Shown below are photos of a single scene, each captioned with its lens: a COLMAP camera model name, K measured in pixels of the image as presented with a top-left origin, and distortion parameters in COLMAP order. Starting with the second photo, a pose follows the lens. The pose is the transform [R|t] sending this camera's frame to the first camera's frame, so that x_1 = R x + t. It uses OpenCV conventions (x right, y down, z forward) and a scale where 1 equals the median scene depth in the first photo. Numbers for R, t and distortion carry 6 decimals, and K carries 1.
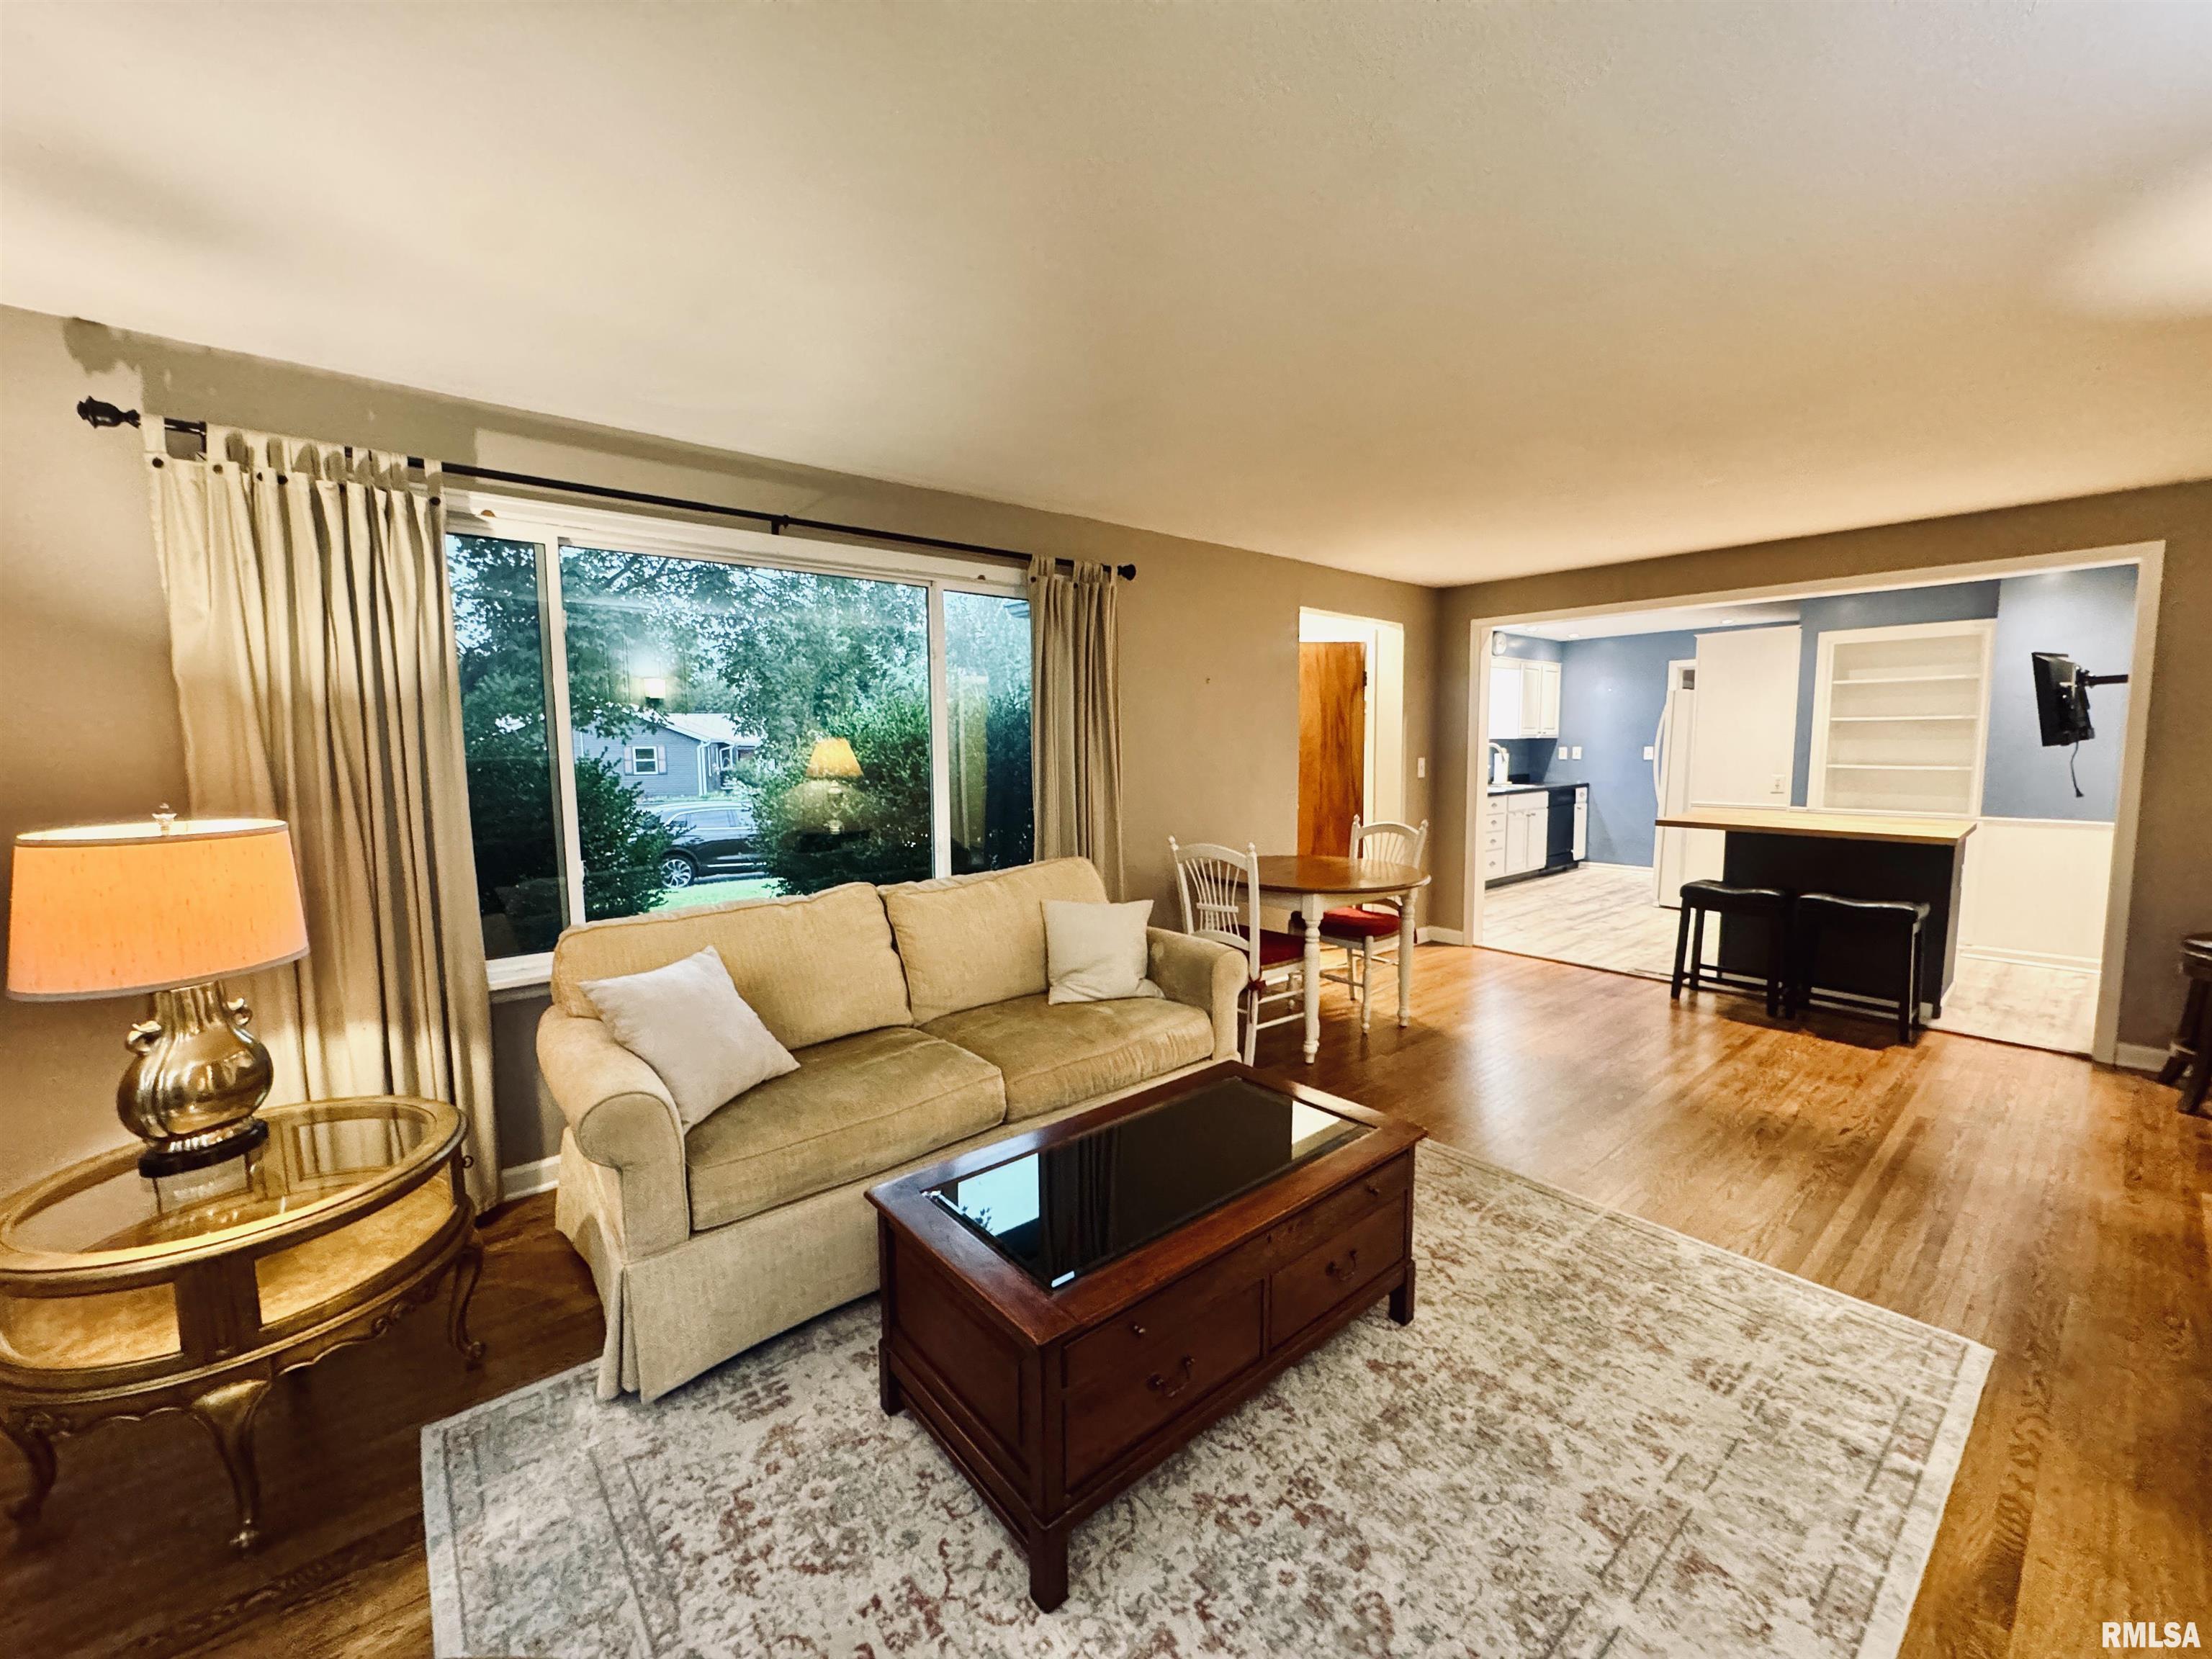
lens RADIAL K [[882.1, 0, 1104.8], [0, 882.1, 830.2], [0, 0, 1]] dist [-0.004189, 0.000246]
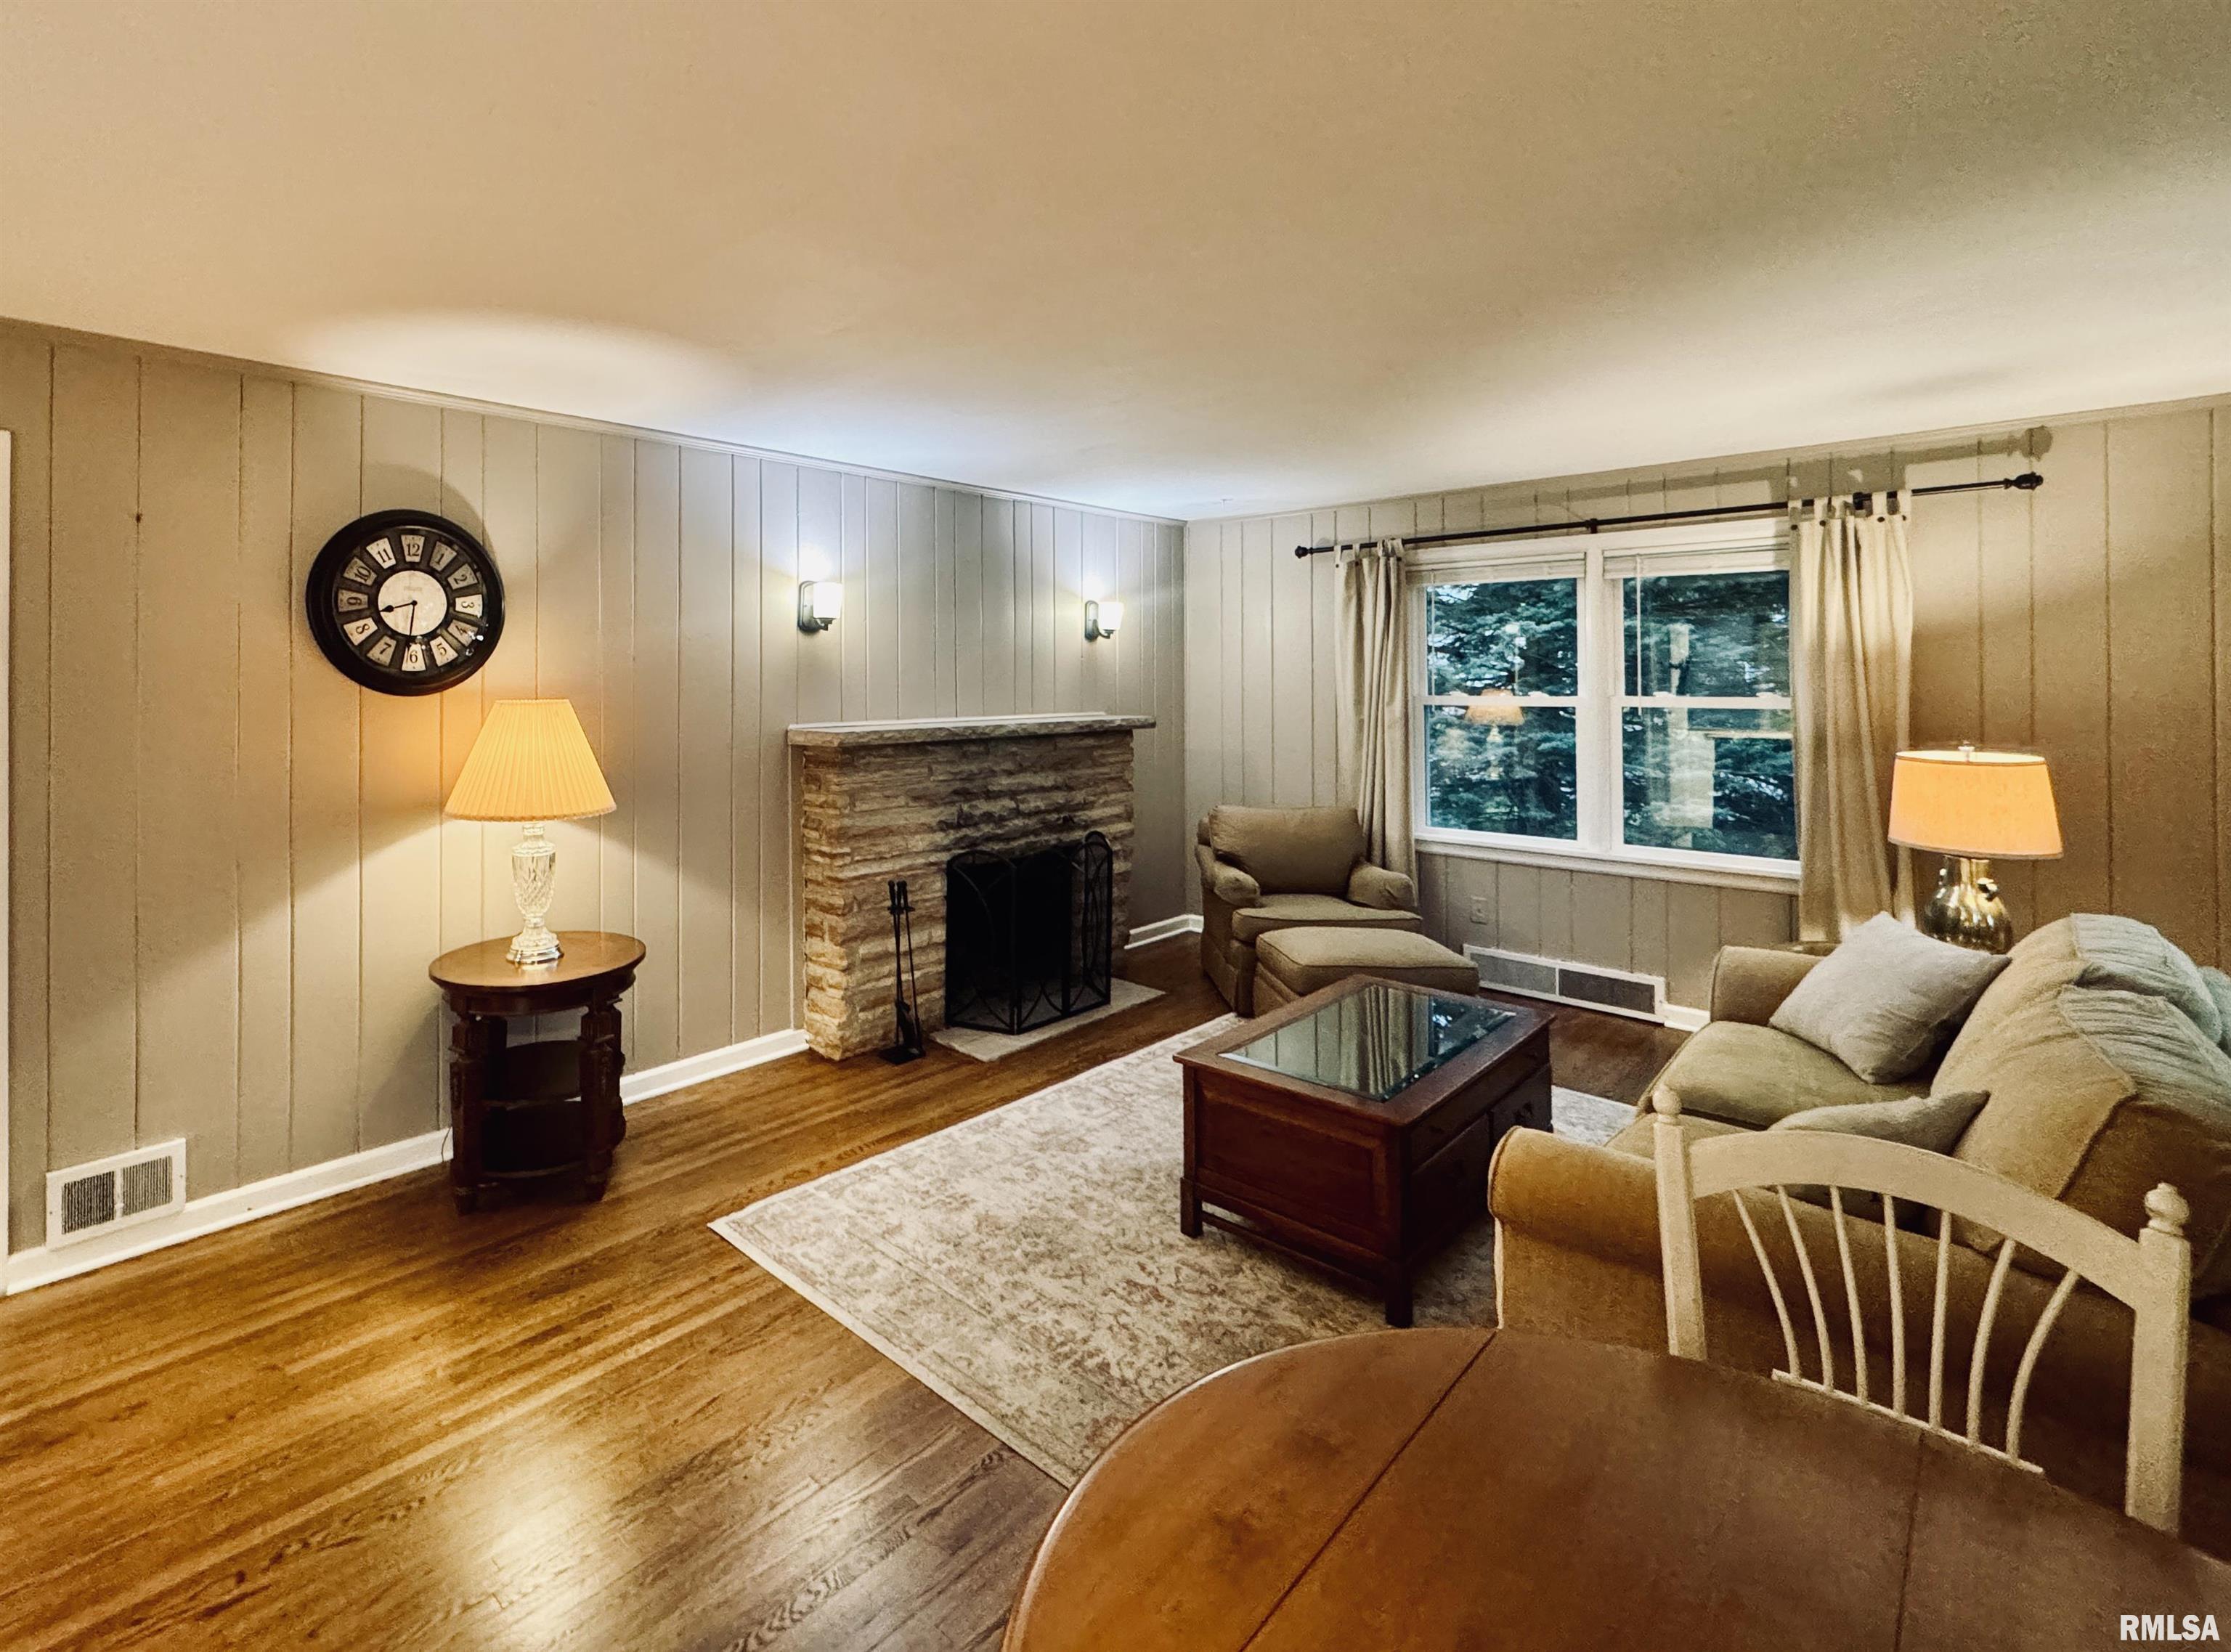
lens RADIAL K [[1042.9, 0, 910.3], [0, 1042.9, 670.2], [0, 0, 1]] dist [-0.004645, -0.000882]
pose [[-0.998828, 0.012994, -0.046621, 0.675216], [0.008640, 0.995684, 0.092408, -0.252147], [0.047621, 0.091897, -0.994629, 2.018462]]
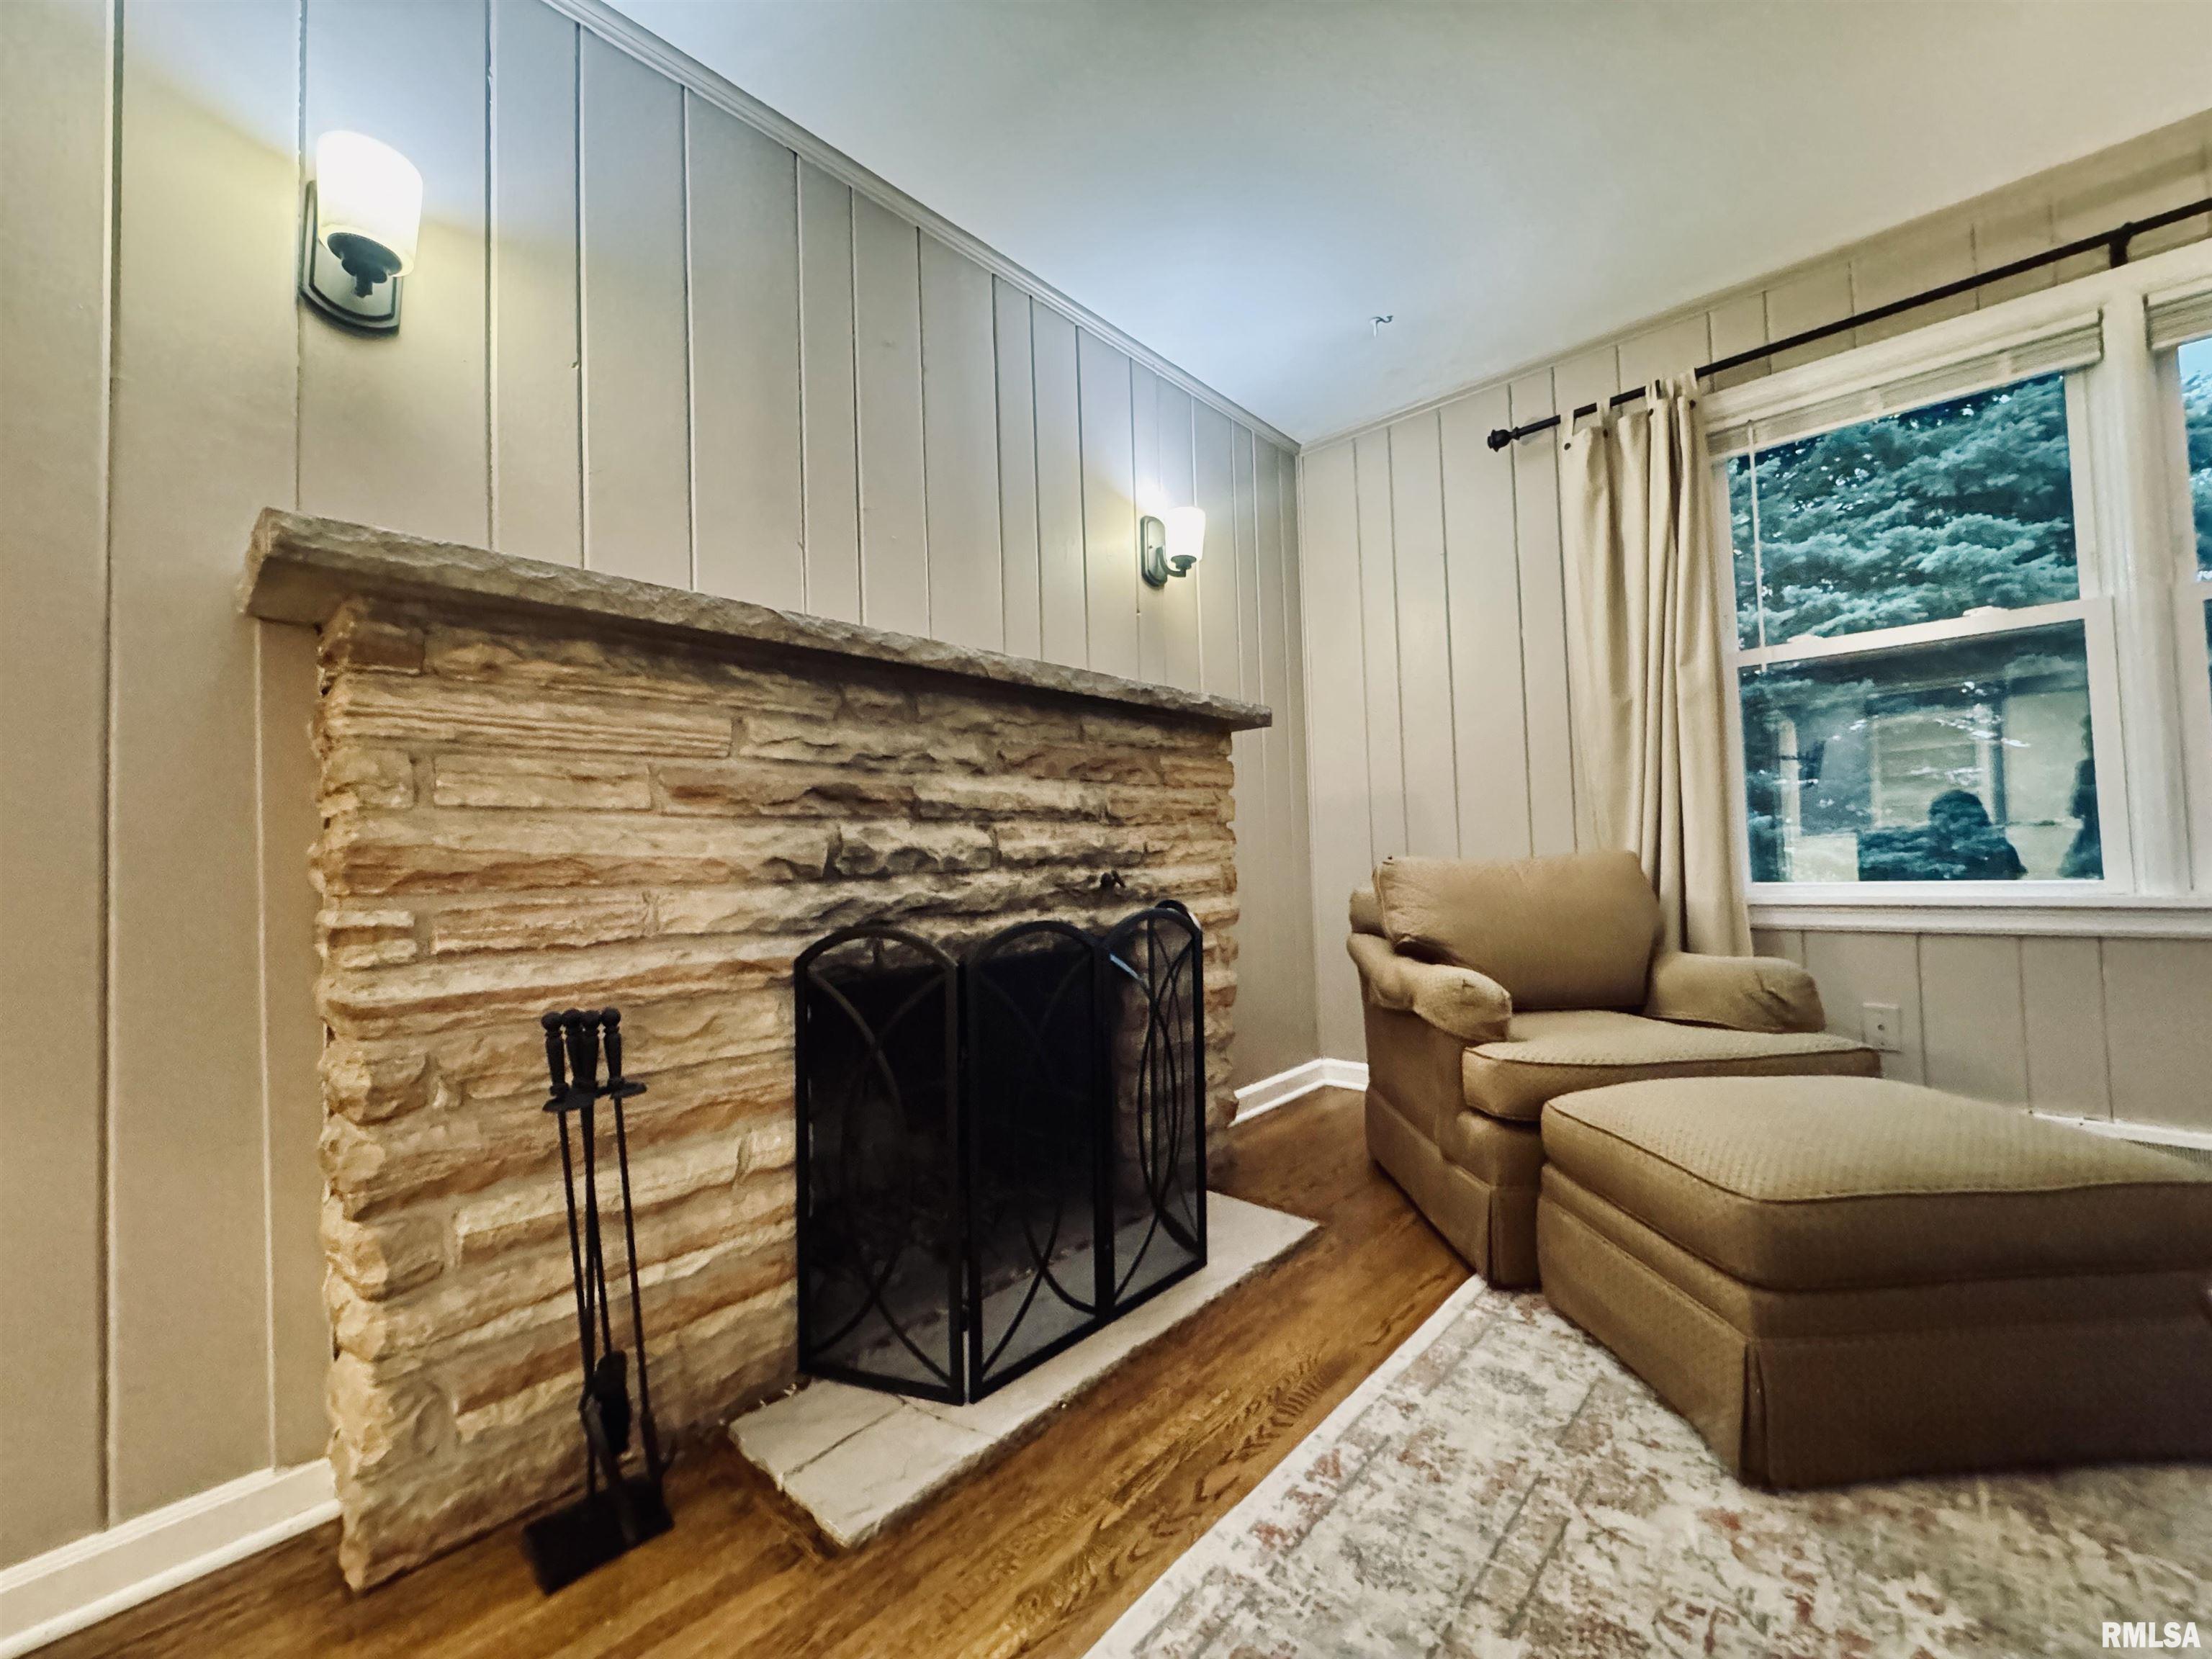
lens RADIAL K [[882.1, 0, 1104.8], [0, 882.1, 830.2], [0, 0, 1]] dist [-0.004189, 0.000246]
pose [[-0.990212, 0.036287, -0.134770, 0.382668], [0.027599, 0.997452, 0.065787, 0.141688], [0.136814, 0.061423, -0.988691, 0.820607]]
